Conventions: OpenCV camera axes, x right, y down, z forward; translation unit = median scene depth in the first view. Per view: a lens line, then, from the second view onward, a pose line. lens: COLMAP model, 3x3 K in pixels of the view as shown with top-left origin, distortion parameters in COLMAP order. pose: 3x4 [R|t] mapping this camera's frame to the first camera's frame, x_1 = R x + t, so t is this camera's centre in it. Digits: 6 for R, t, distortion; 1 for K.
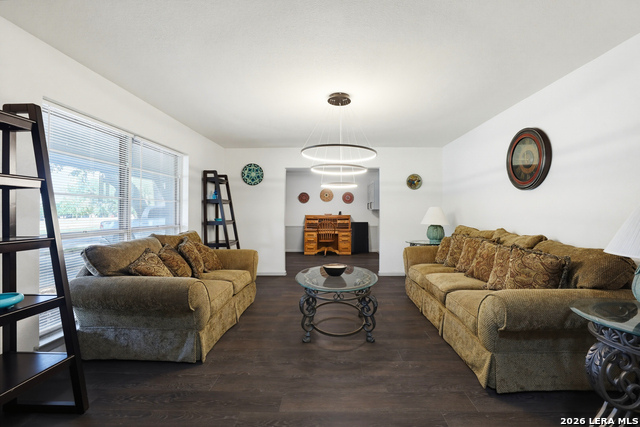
lens RADIAL K [[296.2, 0, 326.4], [0, 296.2, 209.4], [0, 0, 1]] dist [-0.038252, 0.008603]
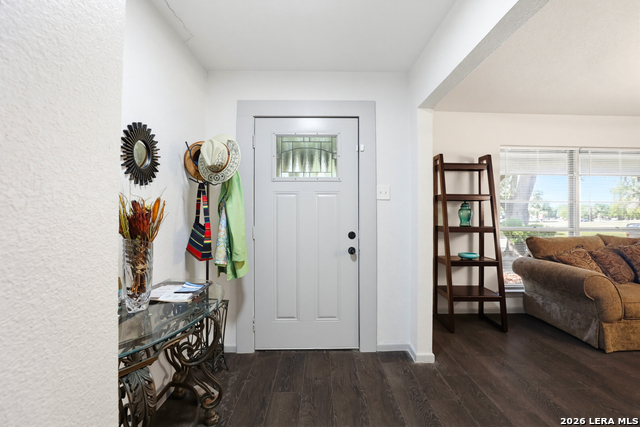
lens RADIAL K [[296.2, 0, 322.2], [0, 296.2, 211.9], [0, 0, 1]] dist [-0.038252, 0.008603]
pose [[0.024311, 0.001993, -0.999702, 0.623870], [0.002994, 0.999993, 0.002066, -0.004559], [0.999700, -0.003044, 0.024305, -0.084115]]
